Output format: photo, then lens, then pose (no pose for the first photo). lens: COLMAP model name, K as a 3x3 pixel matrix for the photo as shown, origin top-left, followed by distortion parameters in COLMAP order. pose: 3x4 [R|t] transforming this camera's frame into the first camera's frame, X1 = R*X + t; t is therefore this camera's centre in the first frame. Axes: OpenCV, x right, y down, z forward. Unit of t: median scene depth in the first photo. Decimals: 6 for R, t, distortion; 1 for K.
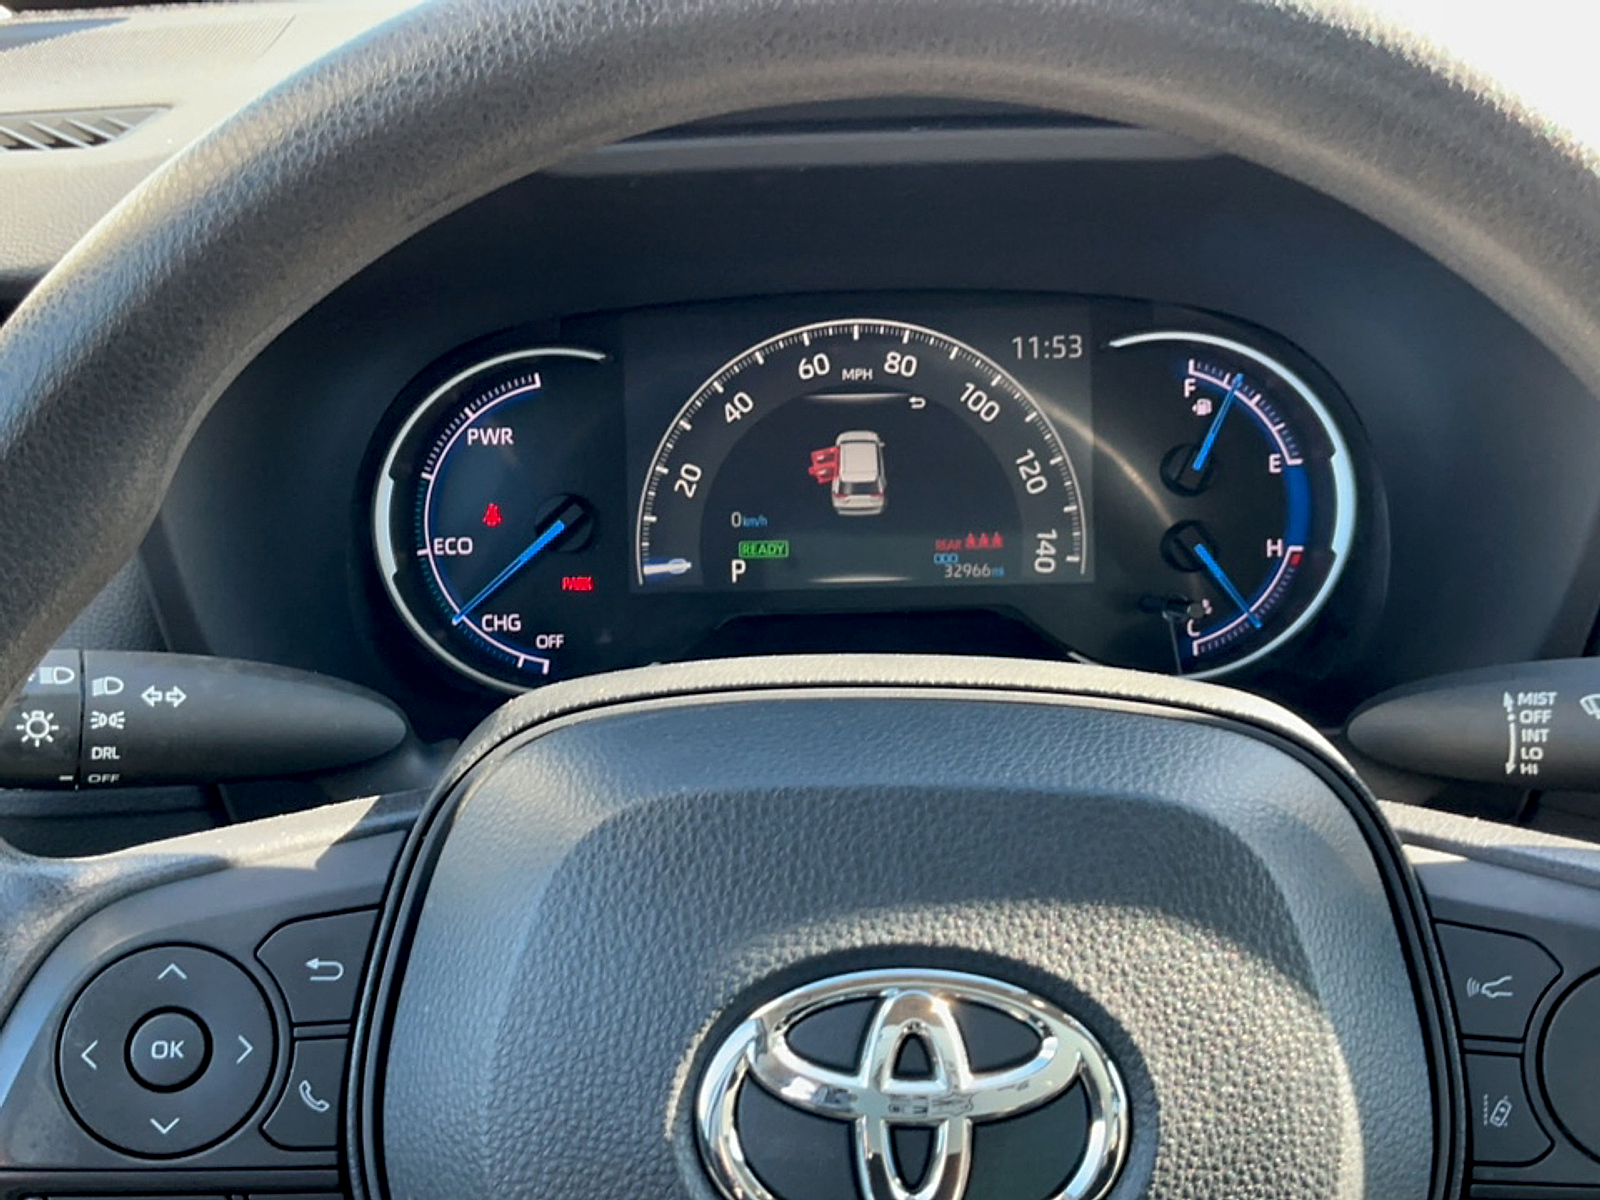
lens RADIAL K [[1648.9, 0, 794.6], [0, 1648.9, 602.5], [0, 0, 1]] dist [0.132316, -0.299799]
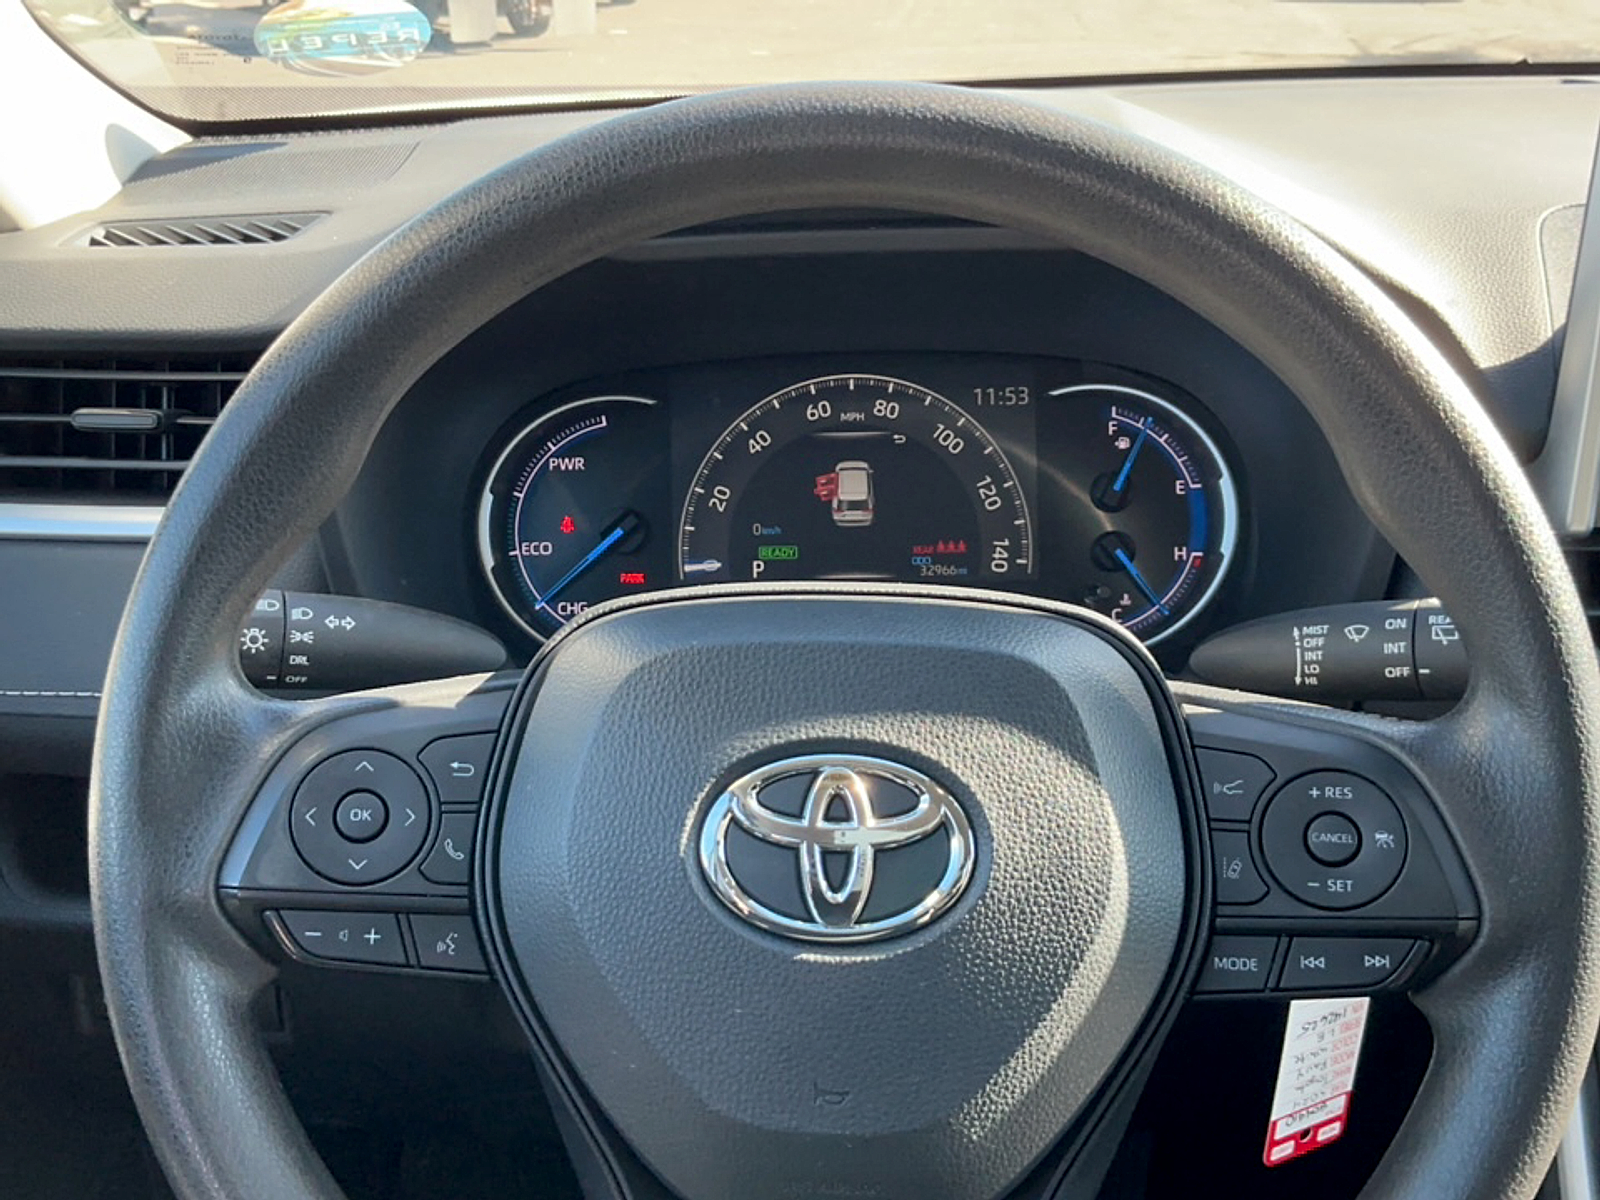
lens RADIAL K [[1647.8, 0, 800.0], [0, 1647.8, 600.0], [0, 0, 1]] dist [0.120438, -0.258891]
pose [[0.999429, 0.005704, -0.033306, 0.078431], [-0.007656, 0.998241, -0.058789, 0.152396], [0.032912, 0.059010, 0.997715, -0.516915]]
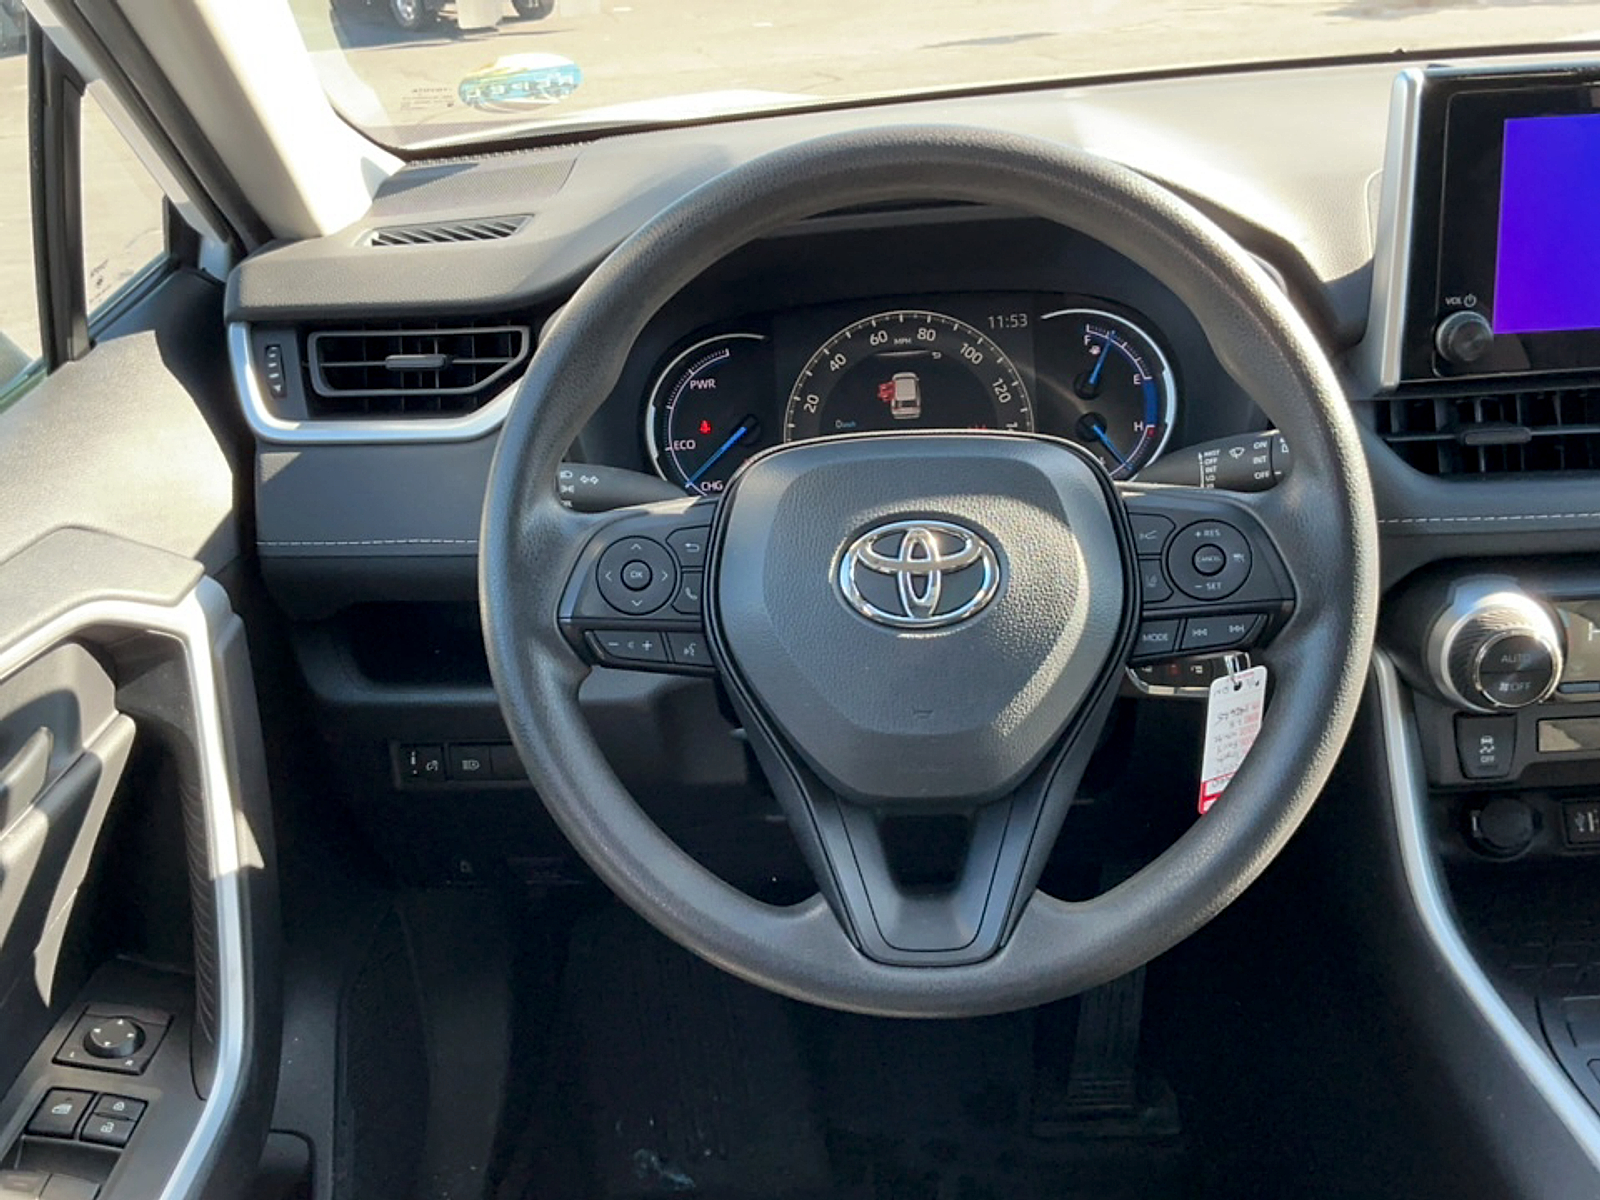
lens RADIAL K [[1647.8, 0, 800.0], [0, 1647.8, 600.0], [0, 0, 1]] dist [0.120438, -0.258891]
pose [[0.998115, -0.037933, -0.048242, 0.004291], [0.035989, 0.998529, -0.040547, 0.412036], [0.049709, 0.038735, 0.998012, -1.538198]]
